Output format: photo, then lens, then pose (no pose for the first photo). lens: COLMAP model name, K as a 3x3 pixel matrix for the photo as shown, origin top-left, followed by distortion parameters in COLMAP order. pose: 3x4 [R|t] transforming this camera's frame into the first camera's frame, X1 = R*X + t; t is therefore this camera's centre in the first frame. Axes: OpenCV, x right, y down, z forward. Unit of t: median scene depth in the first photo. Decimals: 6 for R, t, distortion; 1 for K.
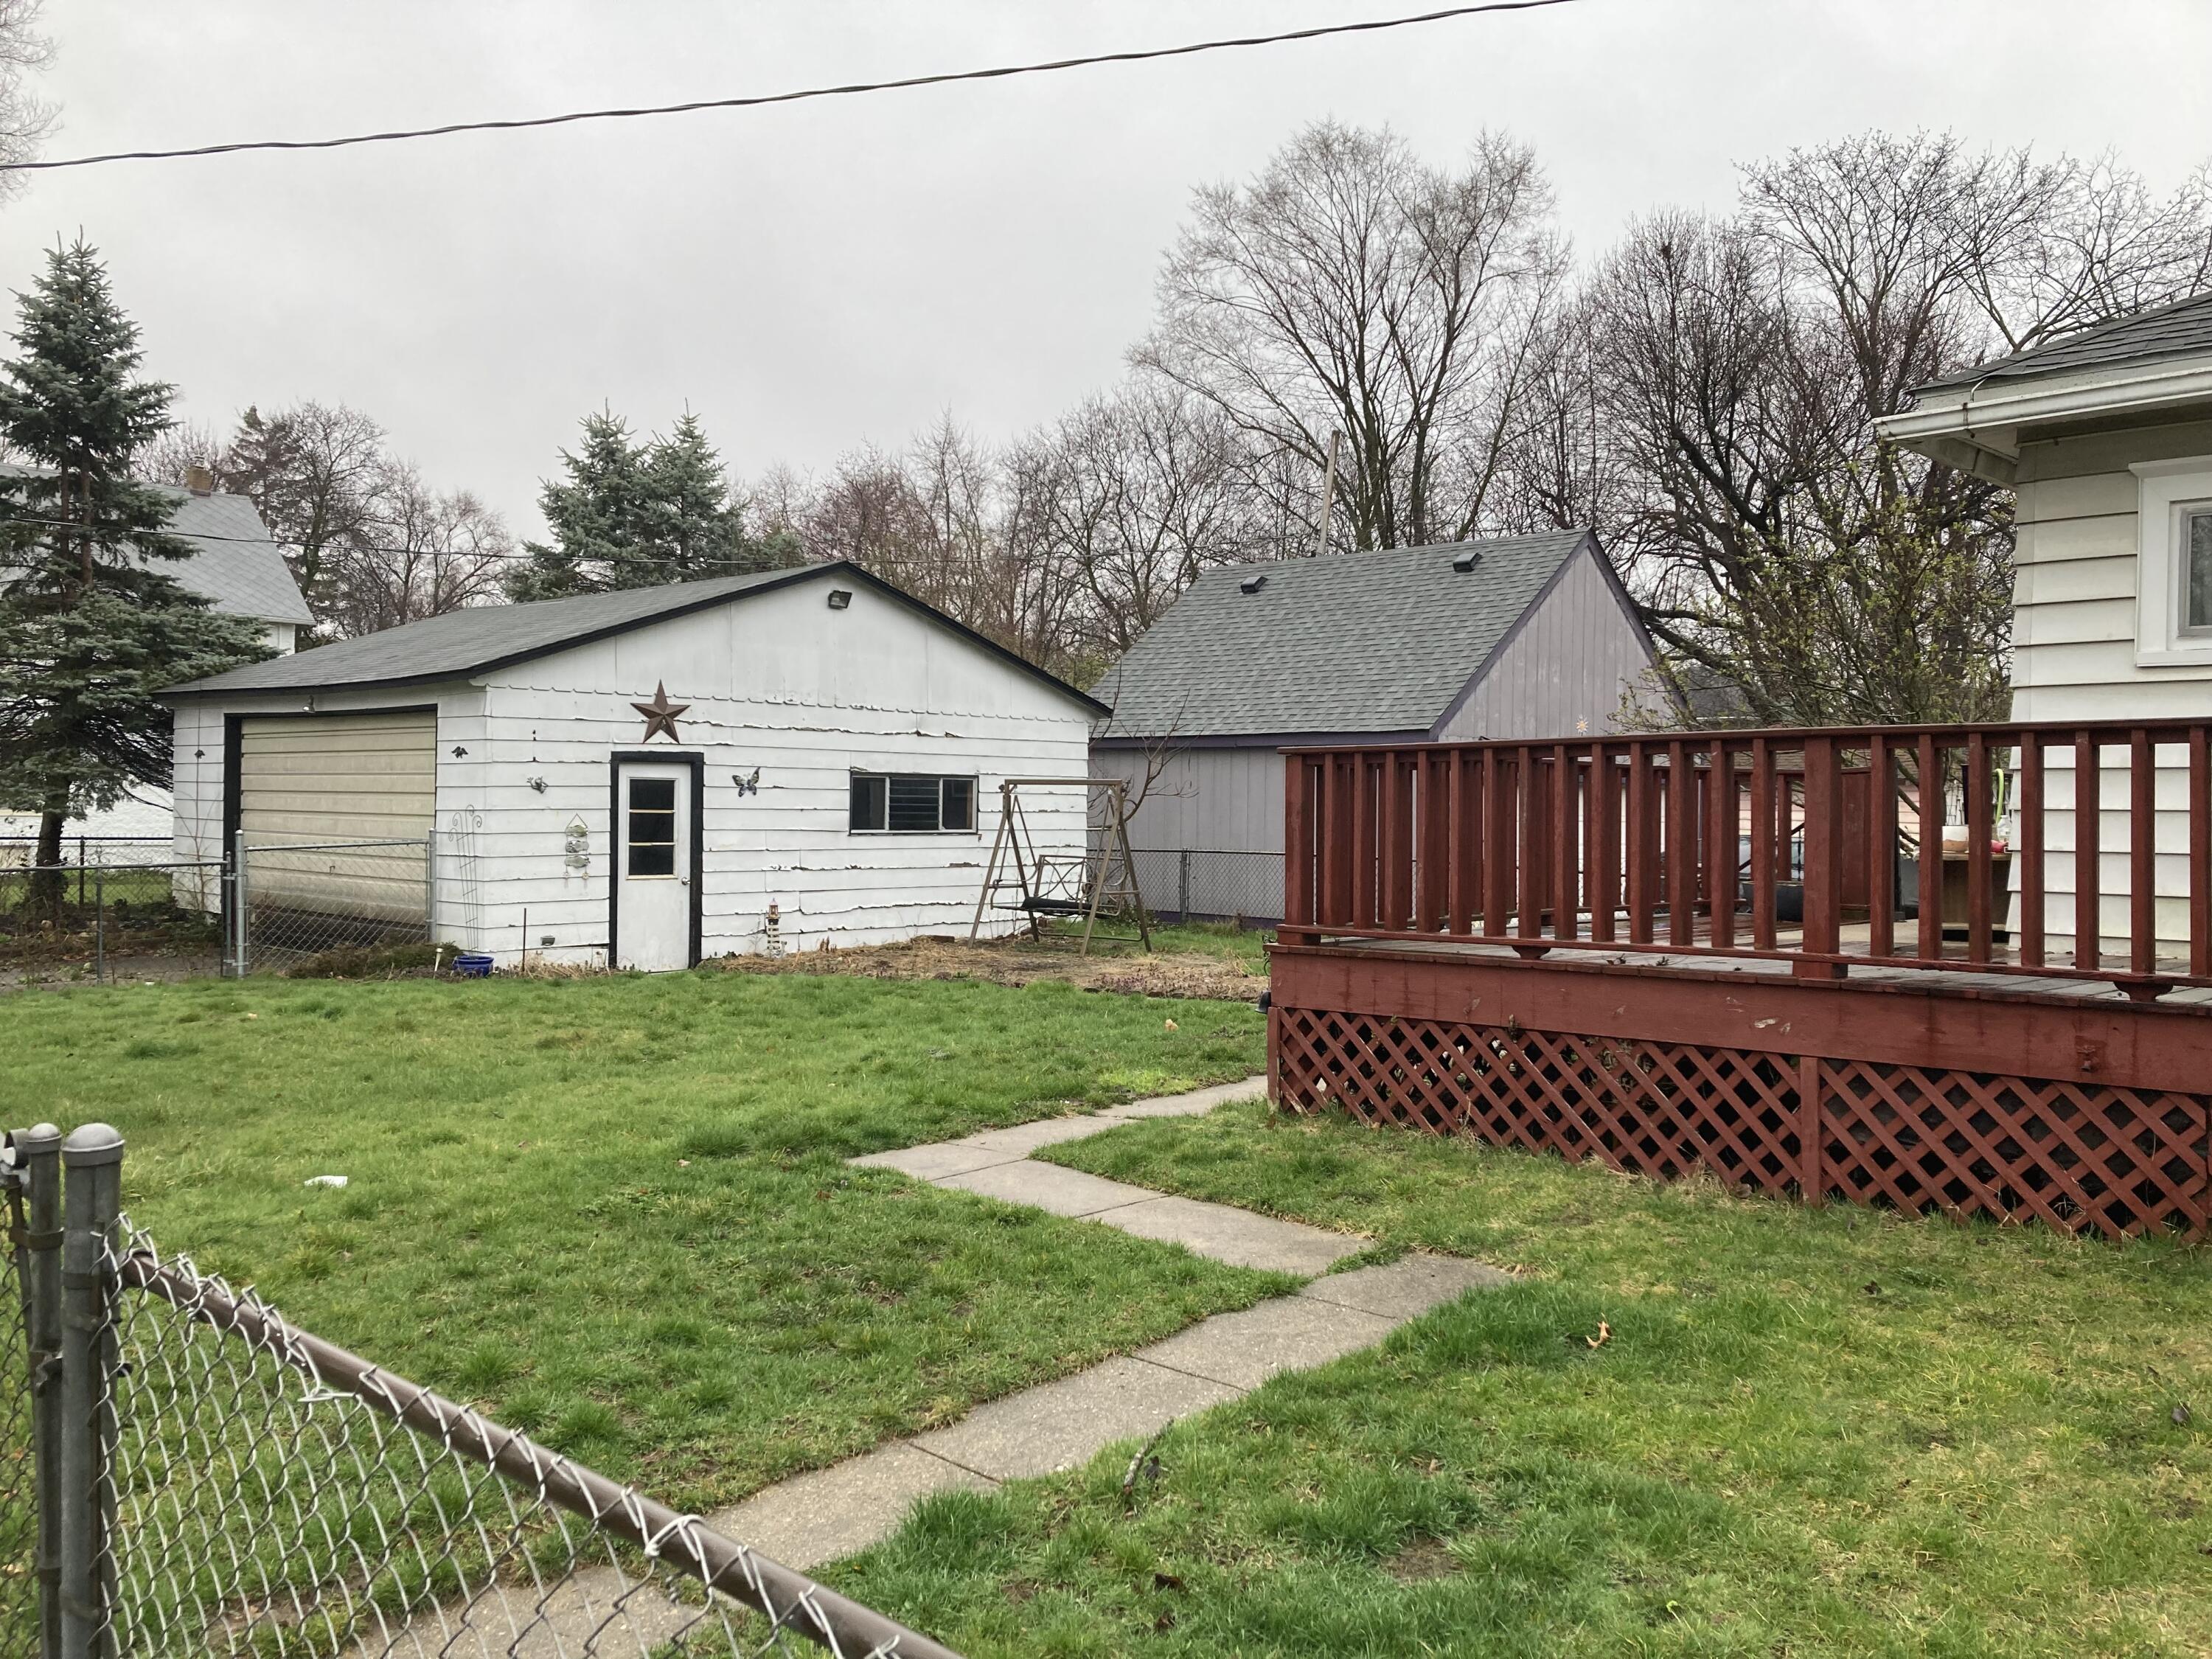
lens RADIAL K [[1801.0, 0, 1110.9], [0, 1801.0, 822.9], [0, 0, 1]] dist [0.053723, -0.065077]
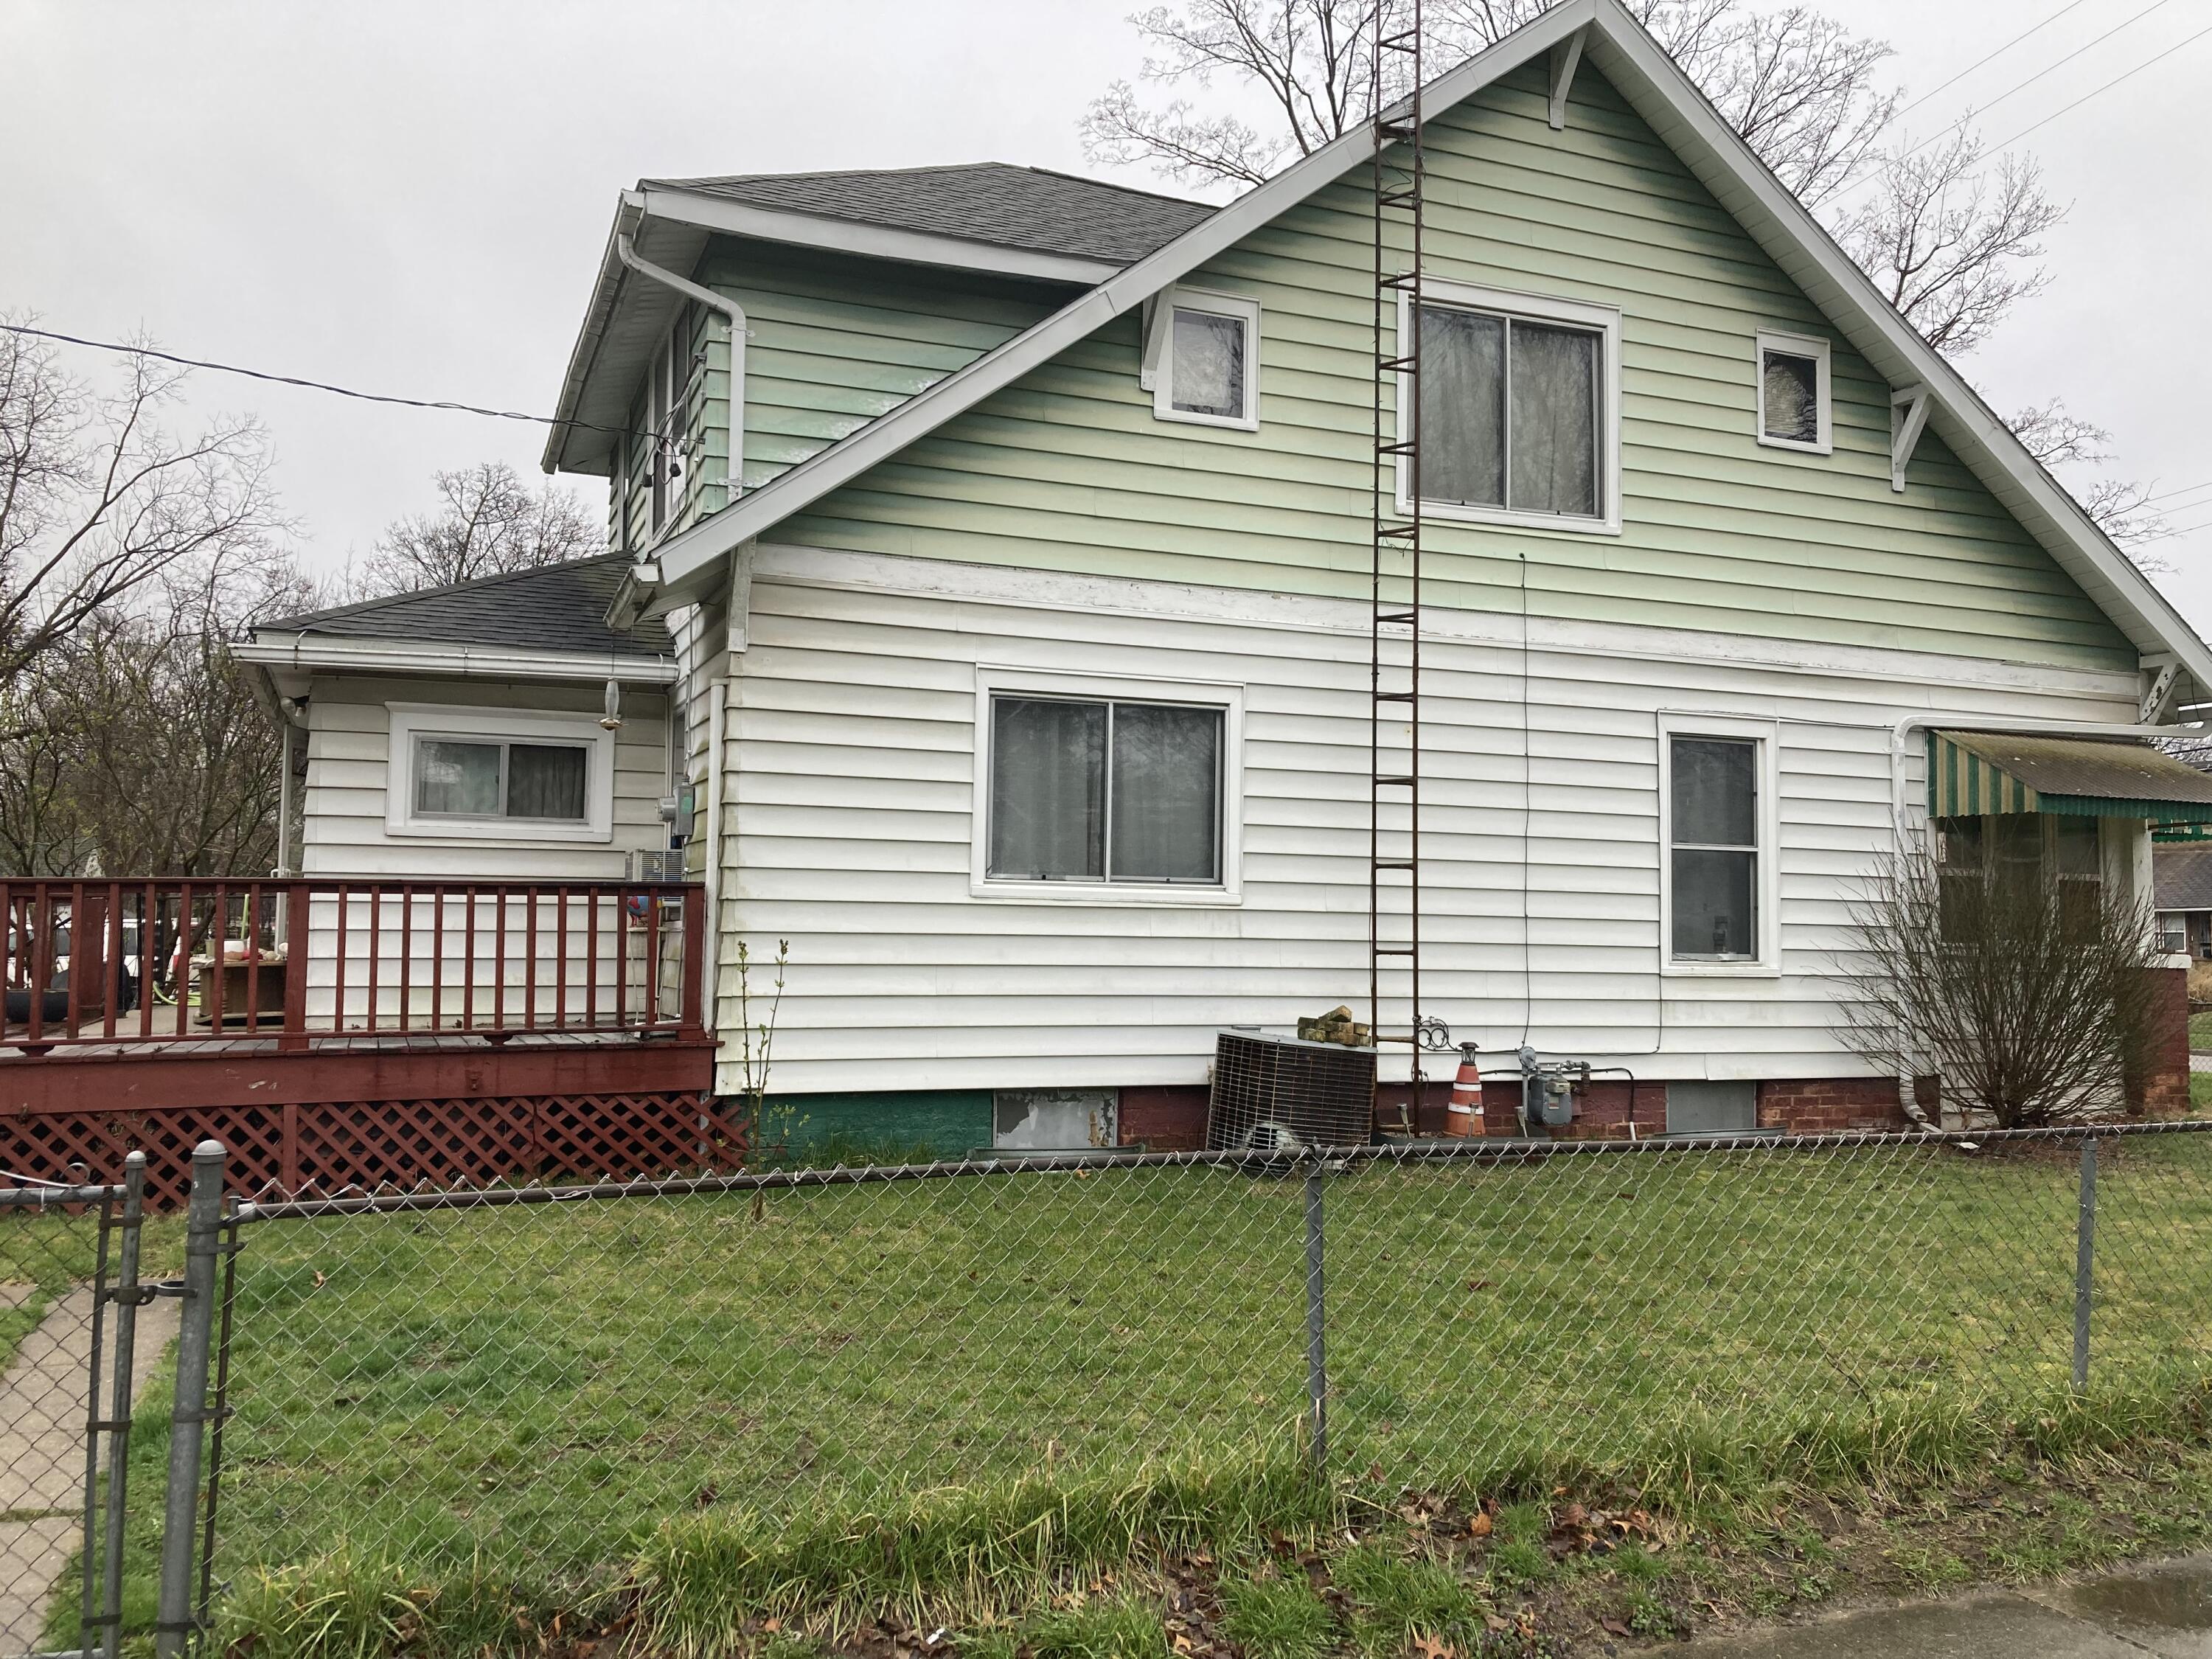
lens RADIAL K [[1801.0, 0, 1110.8], [0, 1801.0, 811.1], [0, 0, 1]] dist [0.053723, -0.065077]
pose [[0.411426, 0.051002, 0.910015, -0.252523], [0.002472, 0.998367, -0.057071, -0.007931], [-0.911440, 0.025730, 0.410628, -0.077139]]
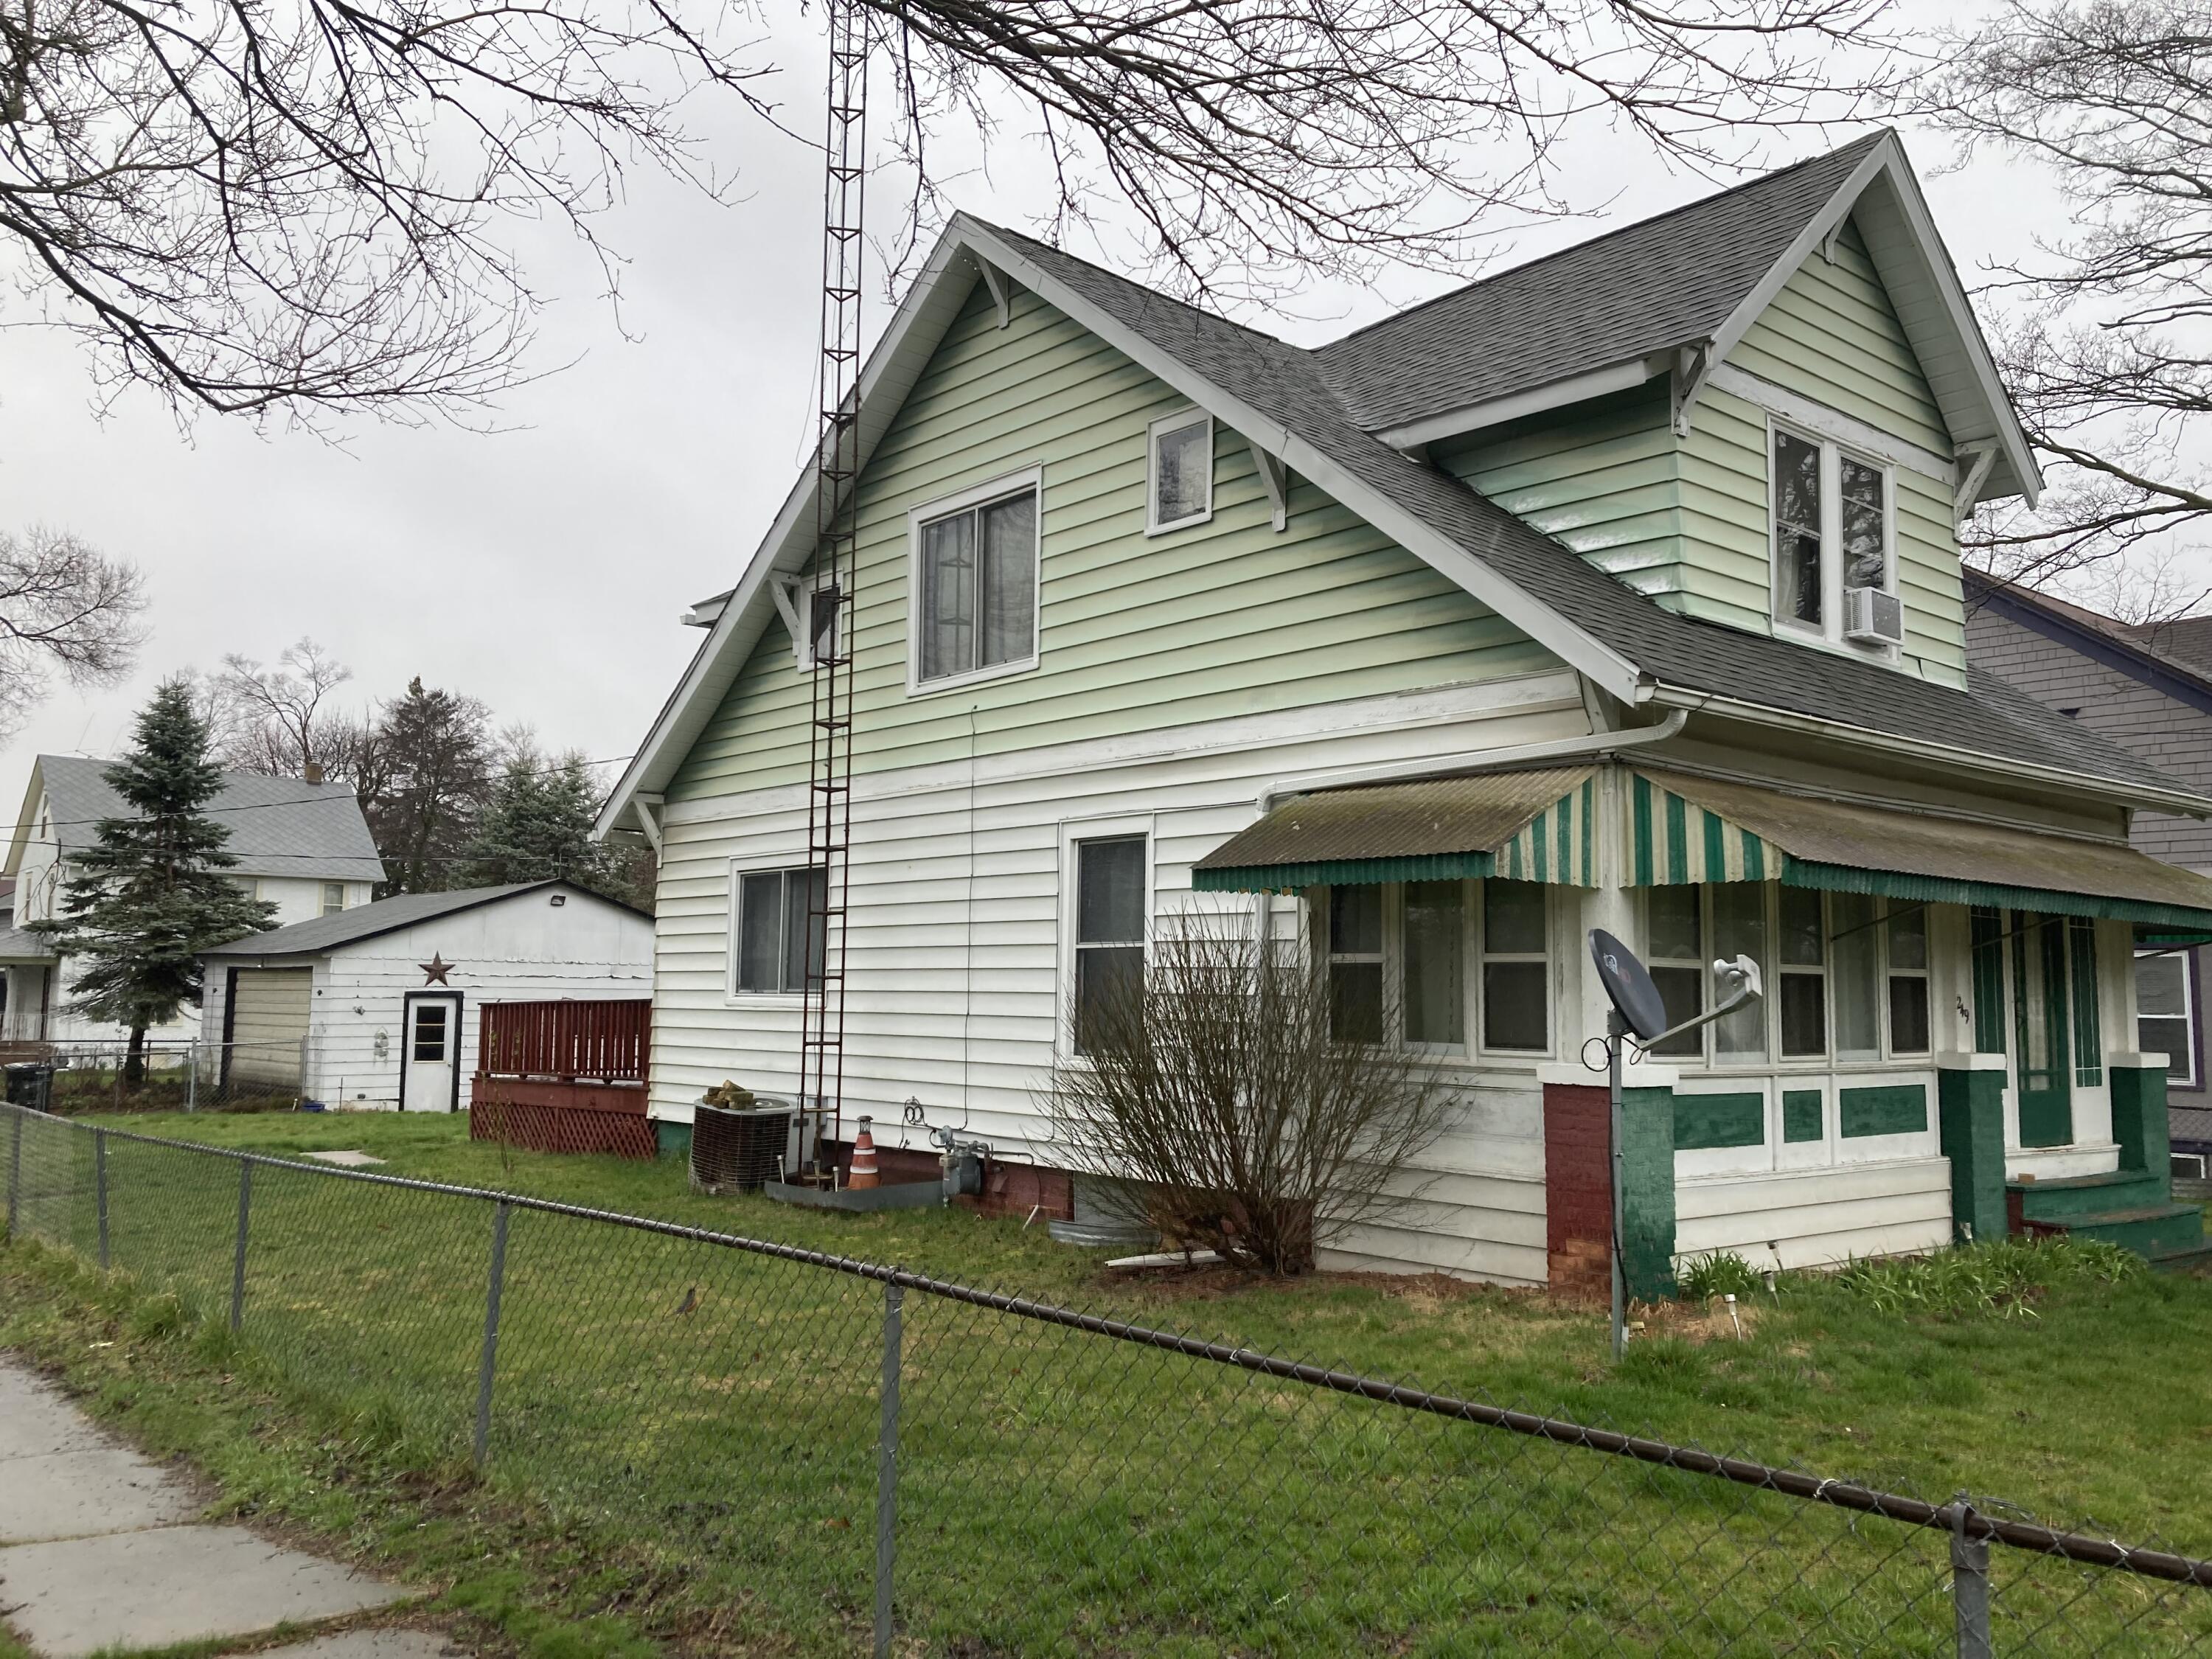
lens RADIAL K [[1801.0, 0, 1102.6], [0, 1801.0, 832.5], [0, 0, 1]] dist [0.053723, -0.065077]
pose [[0.995117, -0.008810, -0.098308, 0.610969], [-0.002122, 0.993868, -0.110548, 0.001601], [0.098679, 0.110217, 0.988997, -0.760025]]
